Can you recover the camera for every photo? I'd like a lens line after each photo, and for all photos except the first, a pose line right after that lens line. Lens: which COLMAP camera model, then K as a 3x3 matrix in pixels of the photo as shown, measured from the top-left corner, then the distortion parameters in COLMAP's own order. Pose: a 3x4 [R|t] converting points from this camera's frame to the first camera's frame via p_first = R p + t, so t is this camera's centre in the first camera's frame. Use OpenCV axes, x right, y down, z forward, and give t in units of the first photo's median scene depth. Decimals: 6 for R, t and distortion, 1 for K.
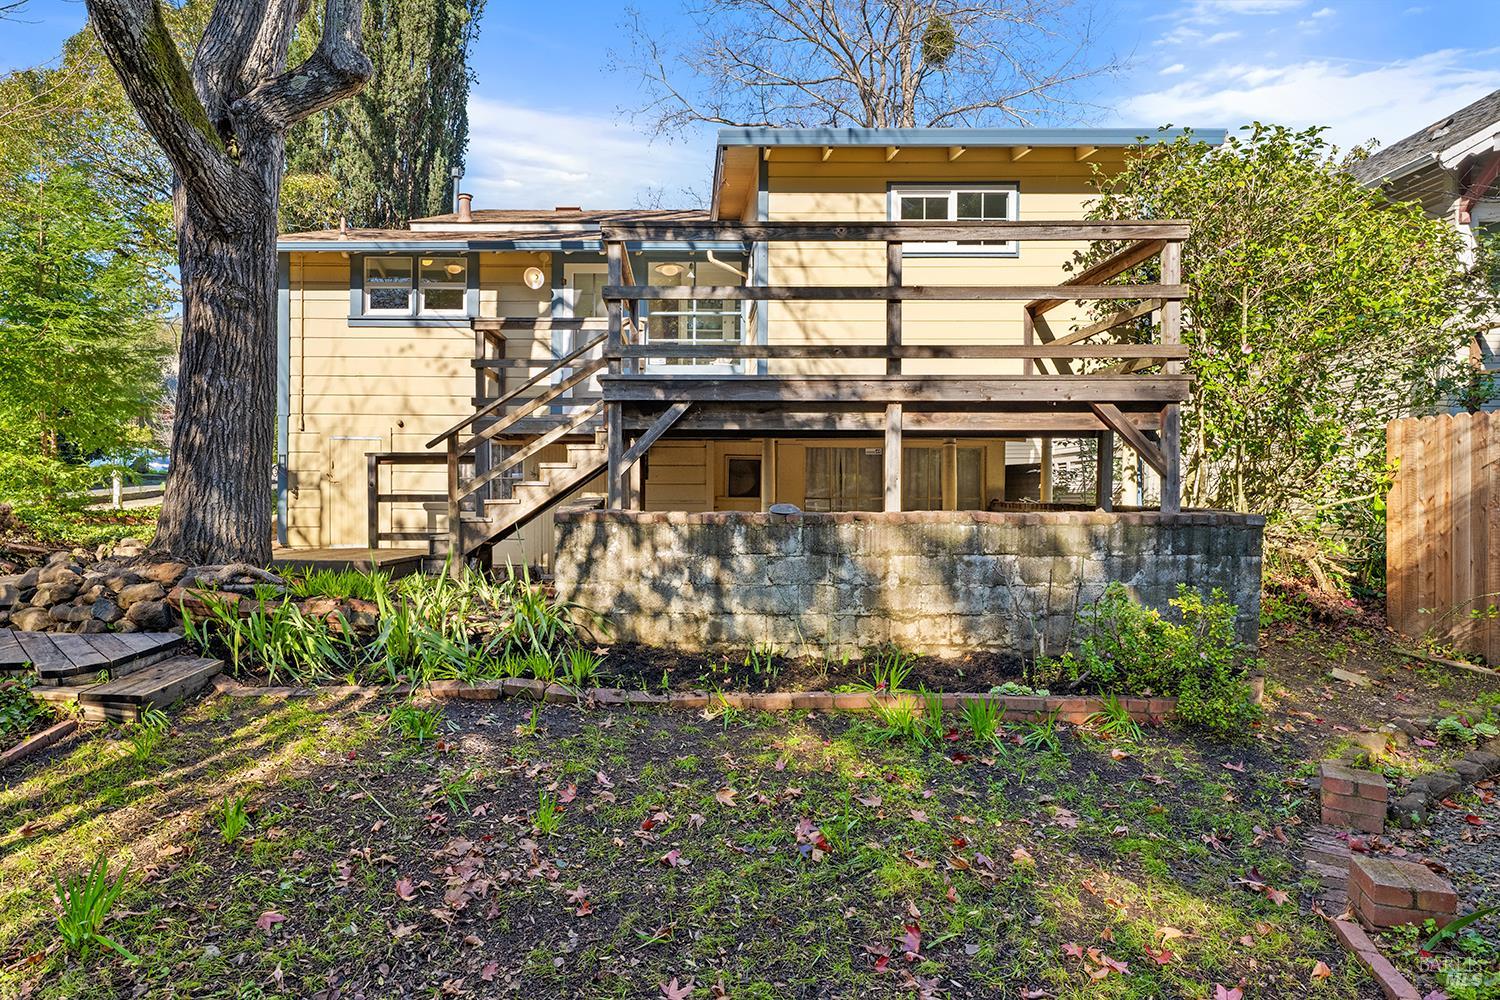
lens RADIAL K [[824.0, 0, 750.0], [0, 824.0, 500.0], [0, 0, 1]] dist [-0.002578, -0.000990]
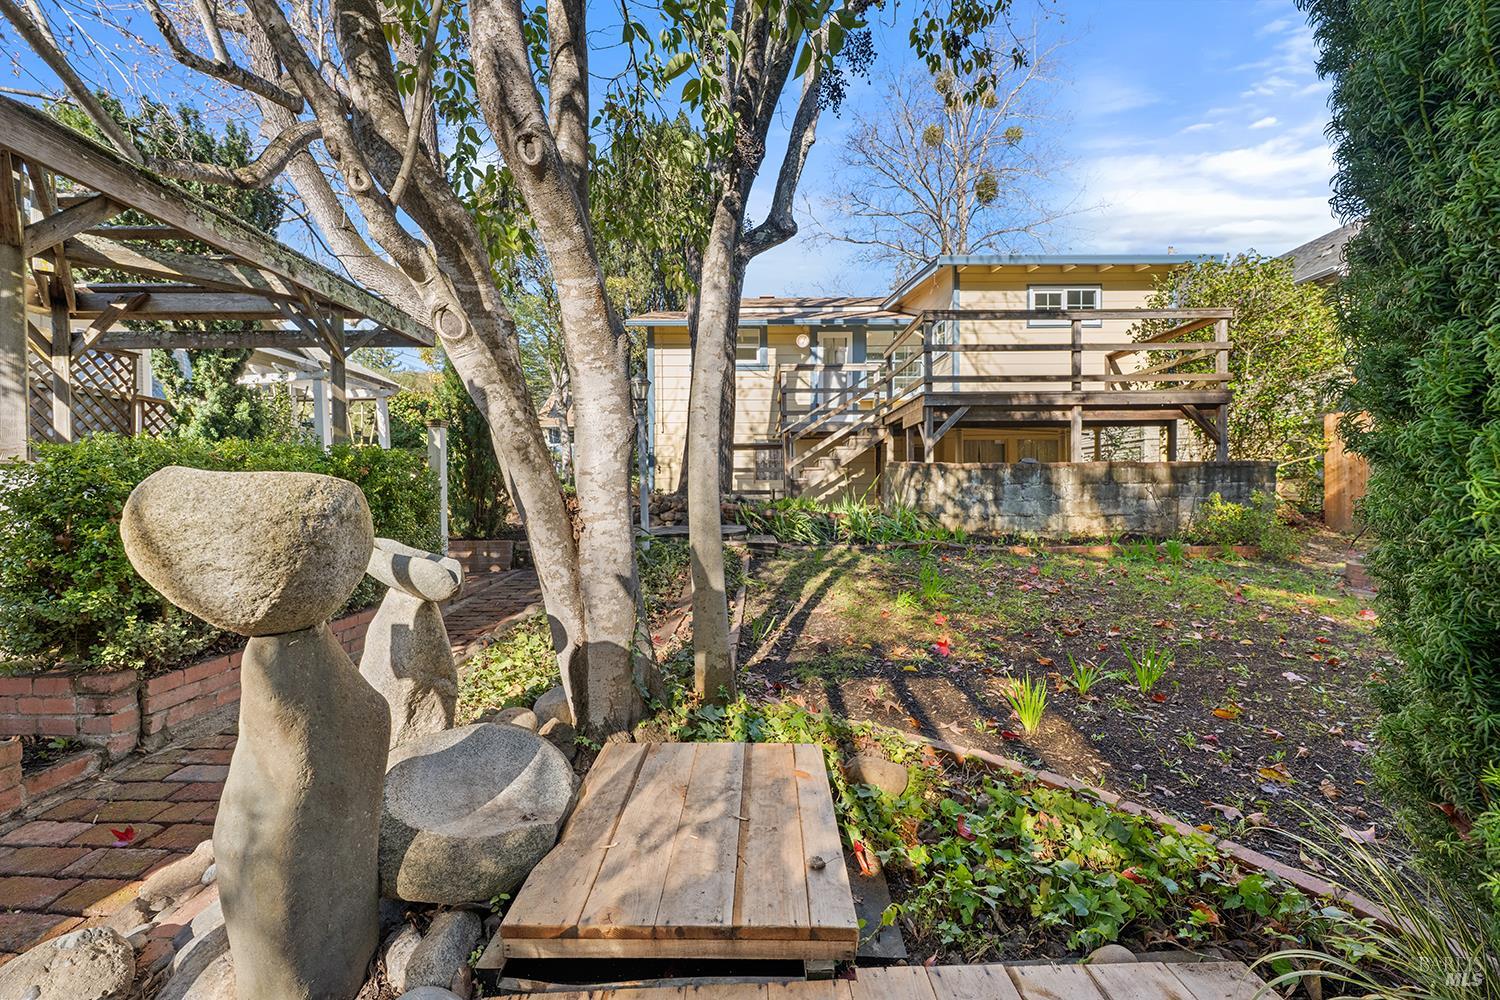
lens RADIAL K [[602.7, 0, 748.4], [0, 602.7, 508.0], [0, 0, 1]] dist [0.001022, 0.000089]
pose [[0.999938, -0.006807, 0.008764, -0.444628], [0.006759, 0.999962, 0.005568, 0.079024], [-0.008802, -0.005508, 0.999946, -0.284935]]
